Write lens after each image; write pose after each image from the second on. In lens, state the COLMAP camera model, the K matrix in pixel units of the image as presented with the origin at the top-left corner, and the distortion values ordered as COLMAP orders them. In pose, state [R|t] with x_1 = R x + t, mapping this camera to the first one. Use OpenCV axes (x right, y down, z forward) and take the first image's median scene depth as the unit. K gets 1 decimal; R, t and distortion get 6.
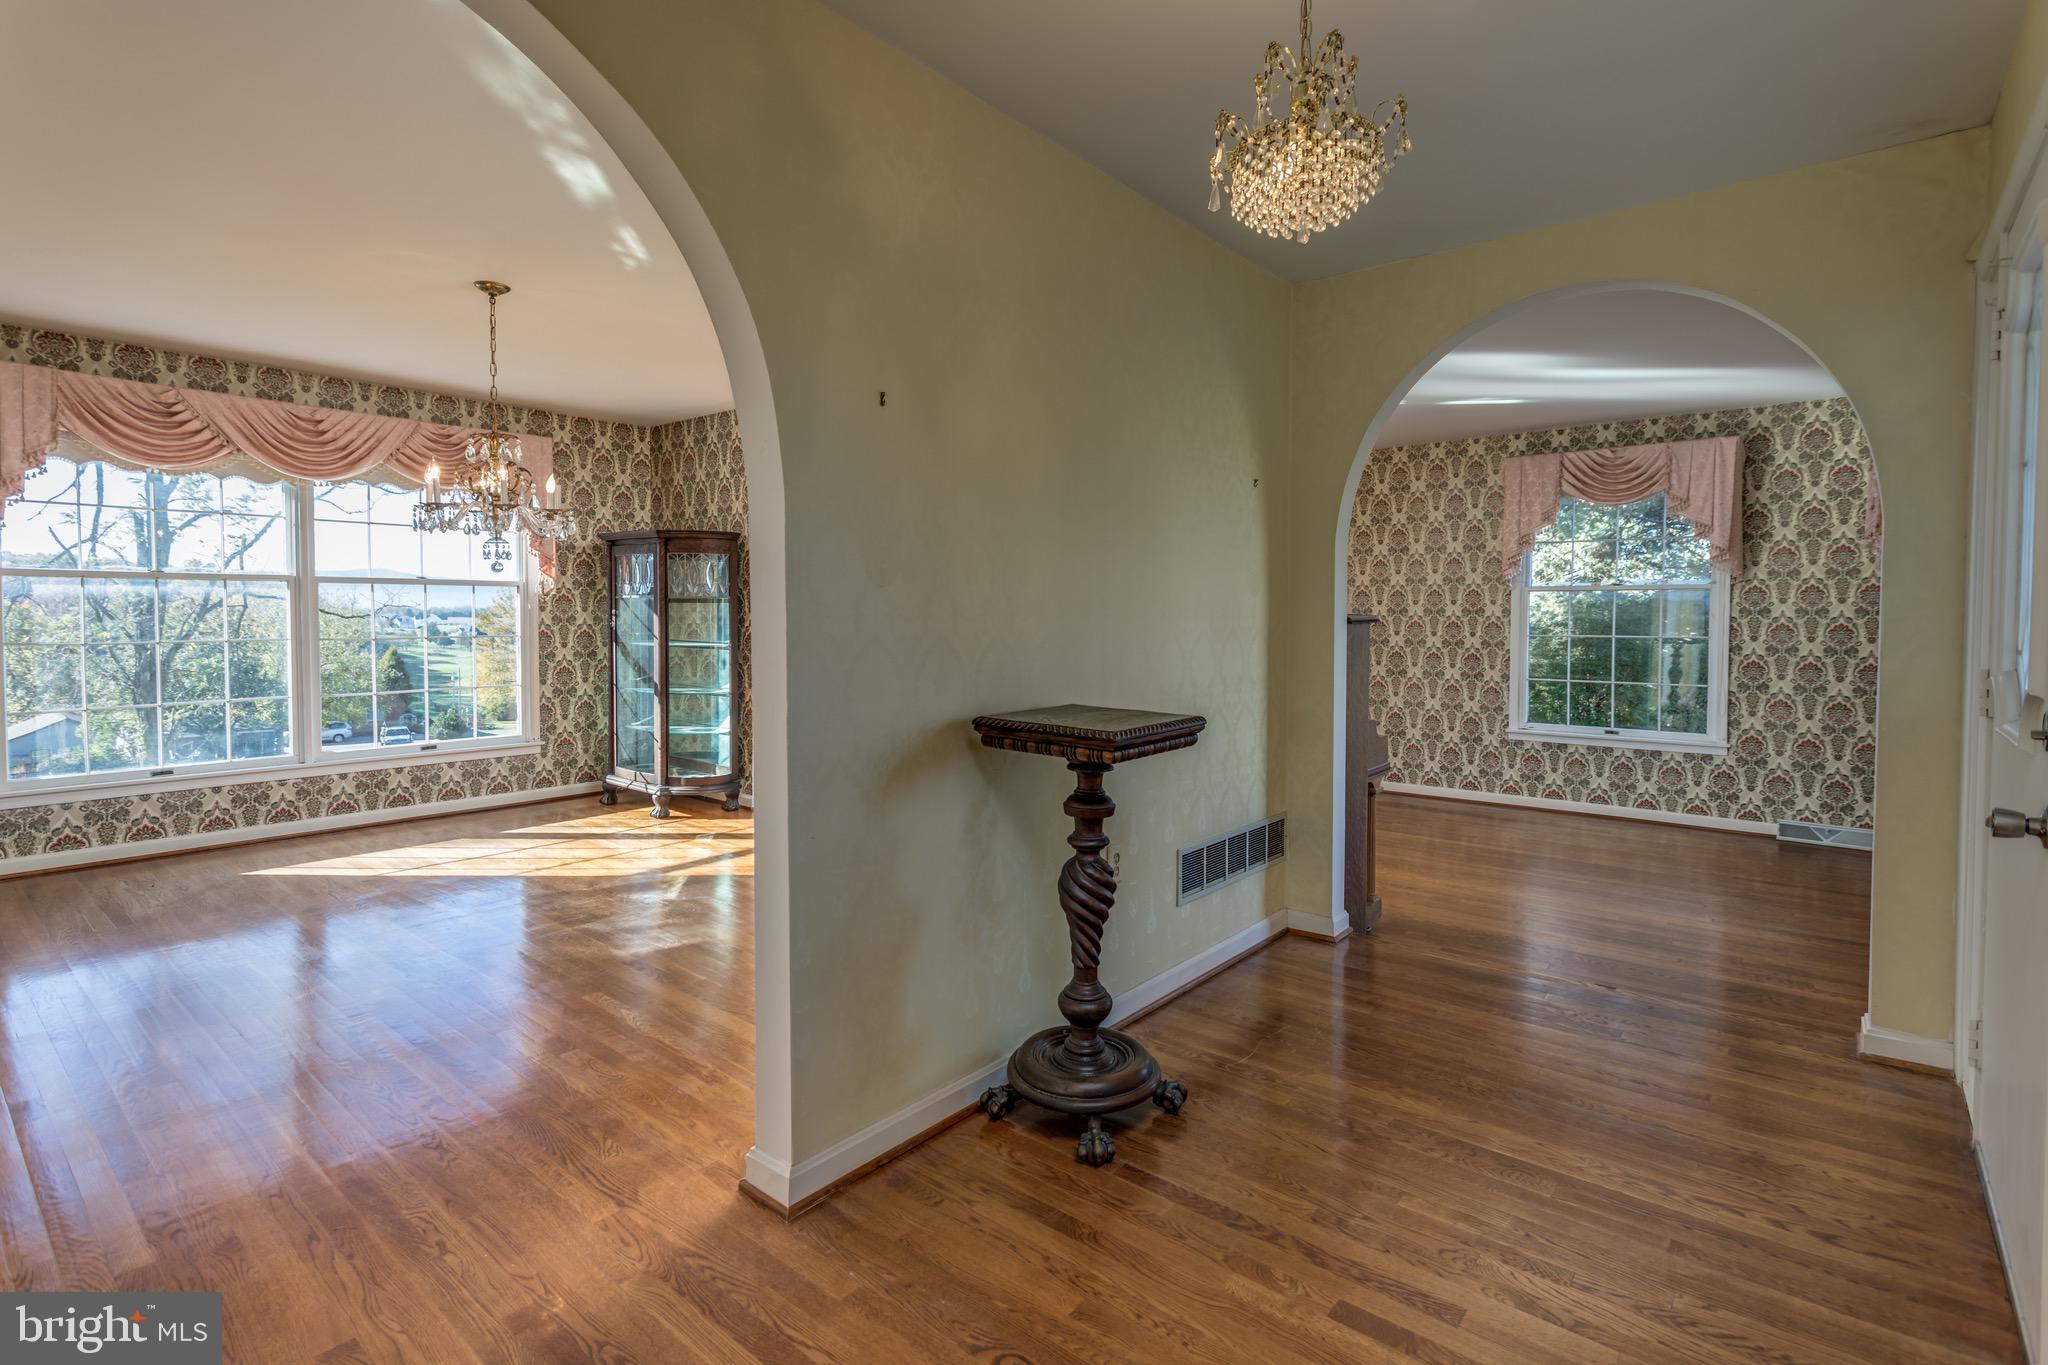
lens RADIAL K [[977.9, 0, 1016.5], [0, 977.9, 640.5], [0, 0, 1]] dist [0.011006, 0.000510]
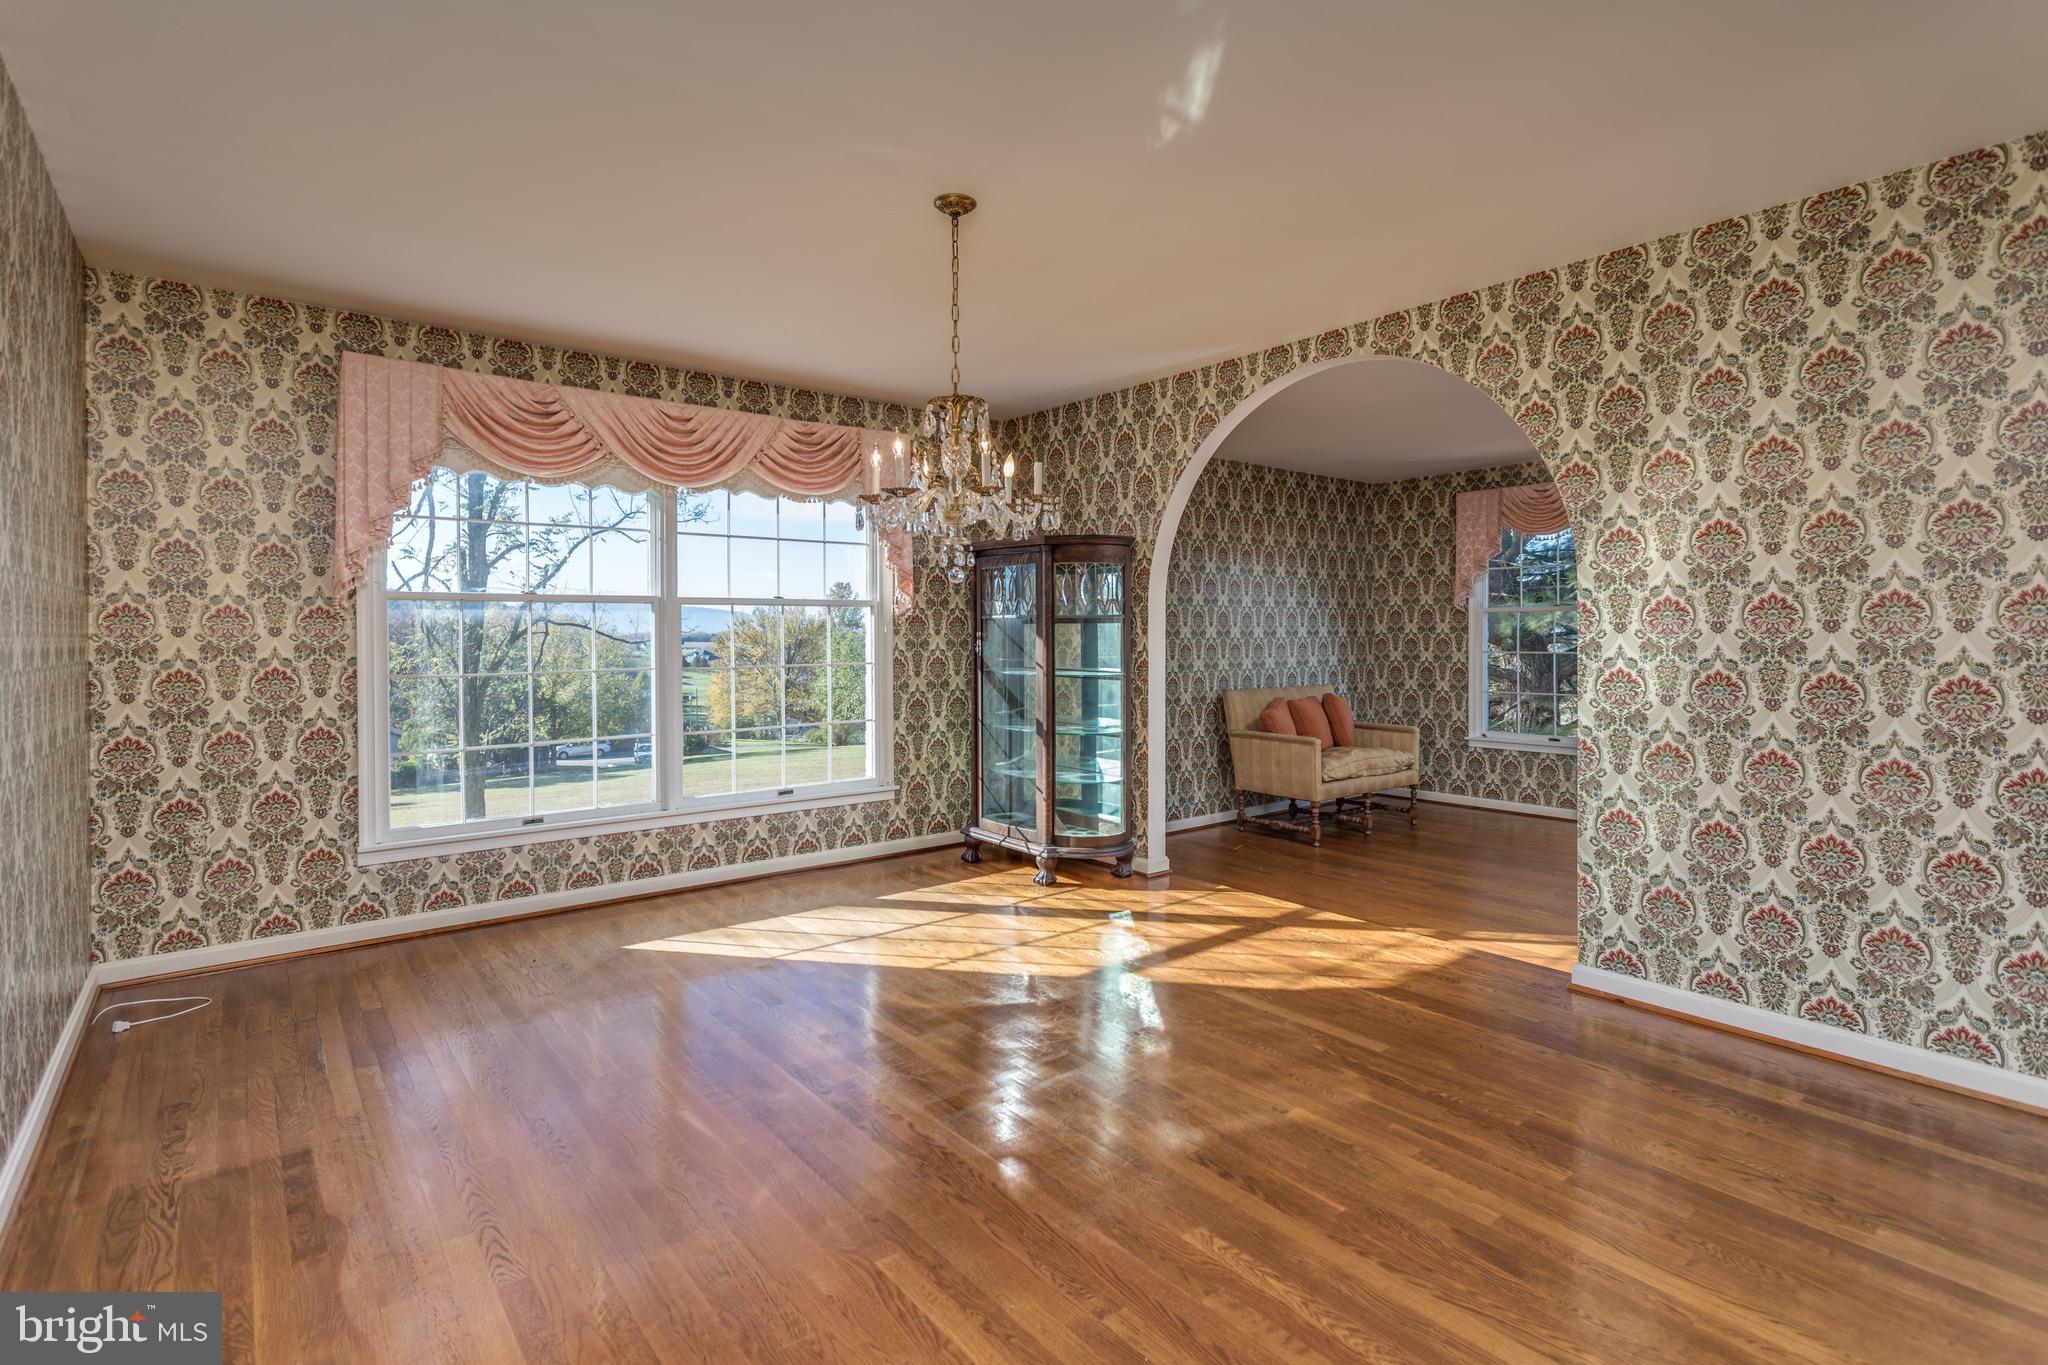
lens RADIAL K [[977.9, 0, 1016.5], [0, 977.9, 640.5], [0, 0, 1]] dist [0.011006, 0.000510]
pose [[0.980526, -0.005524, -0.196310, -0.222693], [0.000936, 0.999724, -0.023455, -0.004851], [0.196386, 0.022815, 0.980261, 0.183559]]
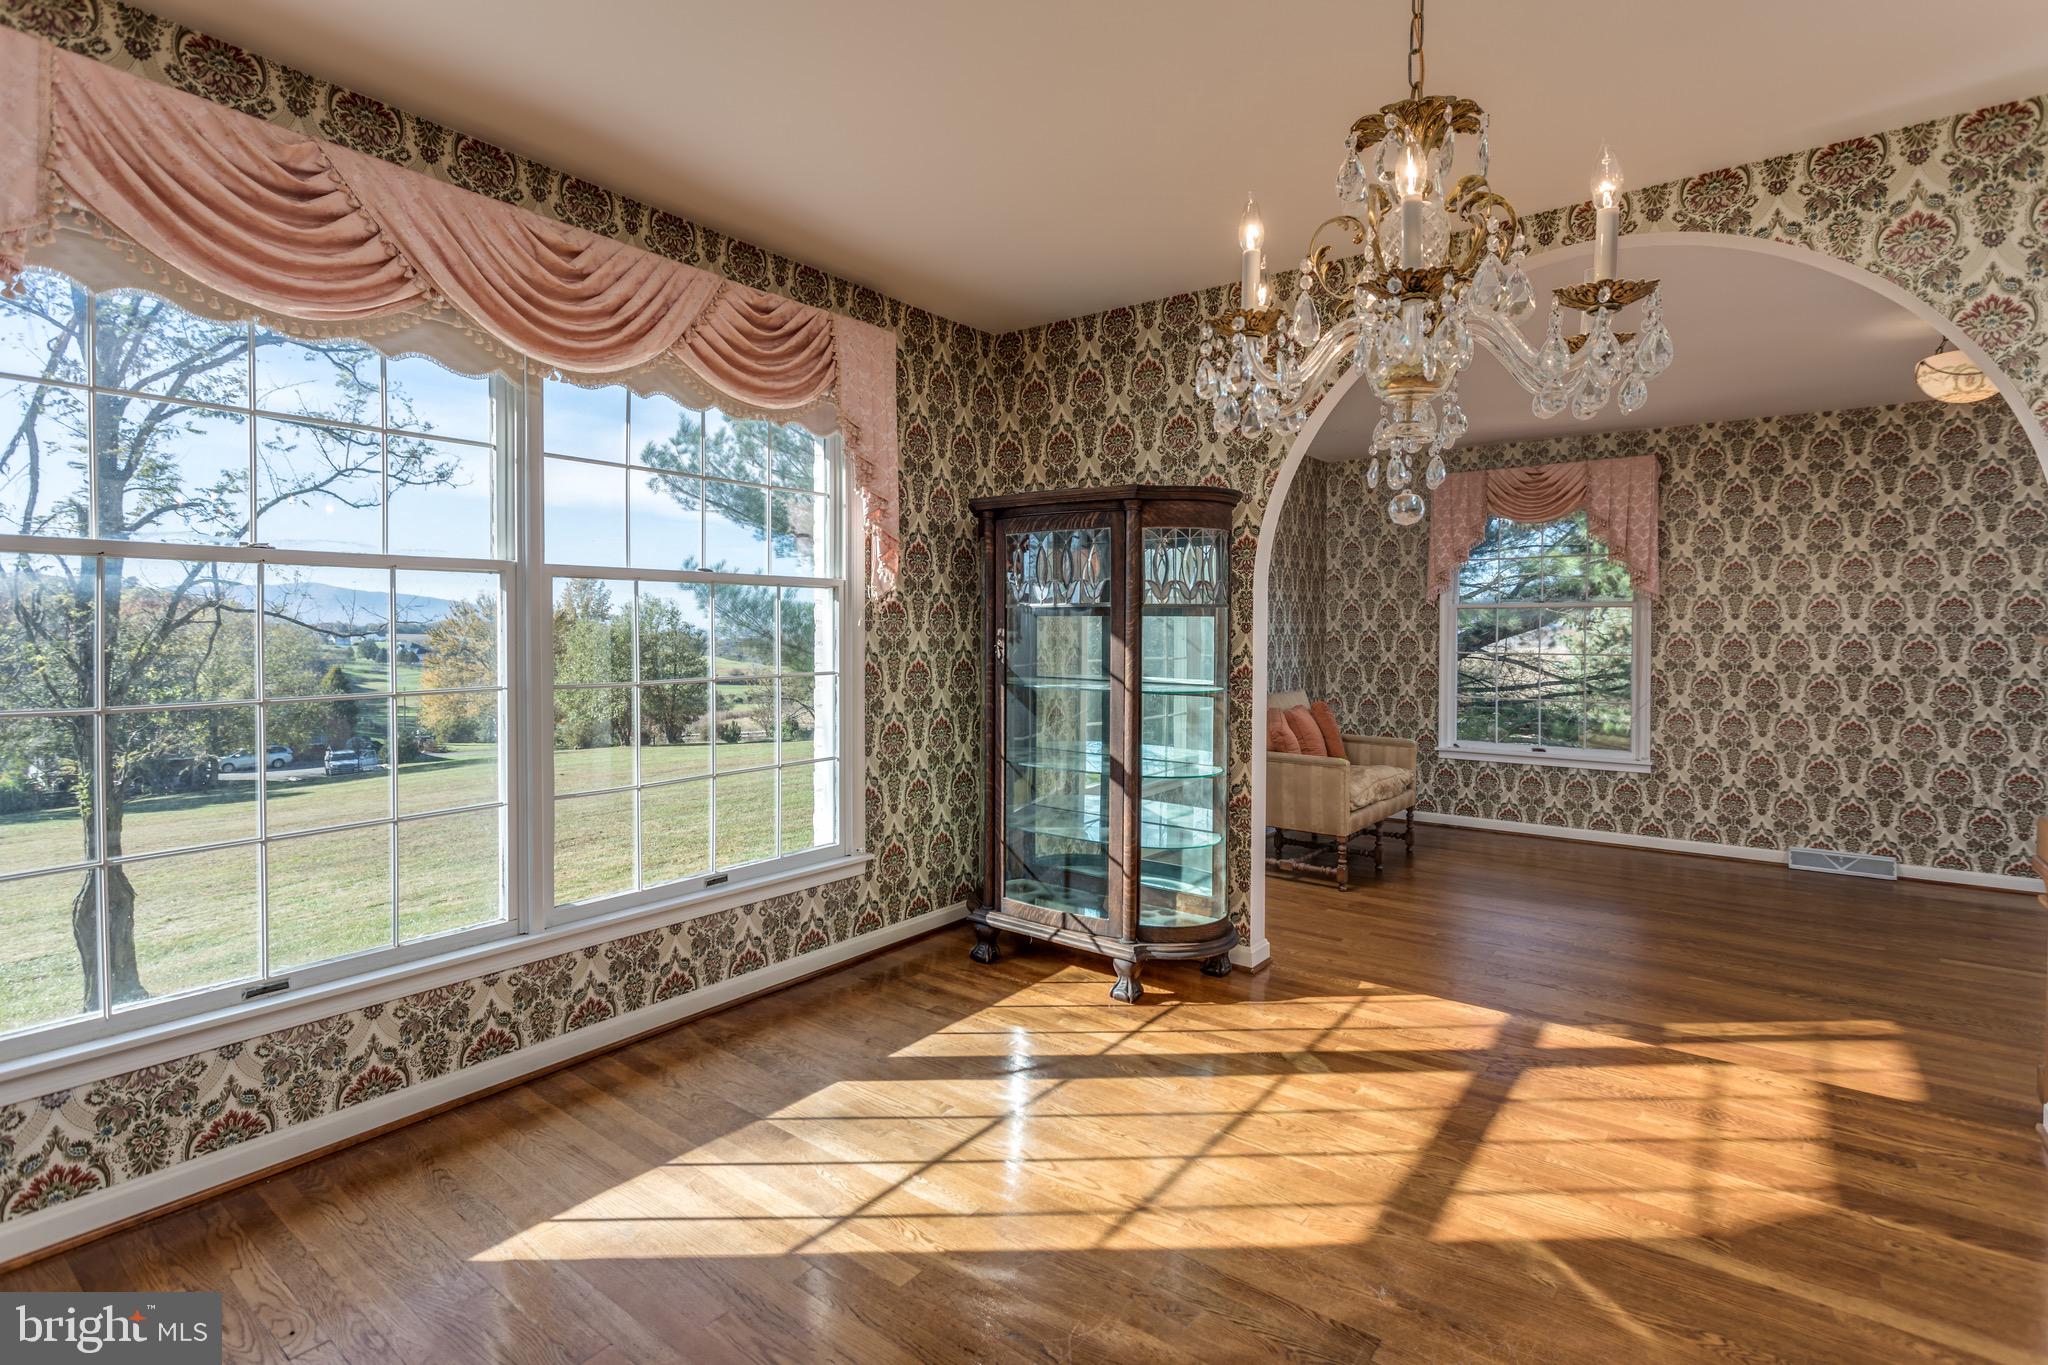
lens RADIAL K [[977.9, 0, 1016.5], [0, 977.9, 640.5], [0, 0, 1]] dist [0.011006, 0.000510]
pose [[0.998911, -0.000204, 0.046652, -0.448406], [0.001004, 0.999853, -0.017131, -0.014597], [-0.046642, 0.017159, 0.998764, 0.436691]]
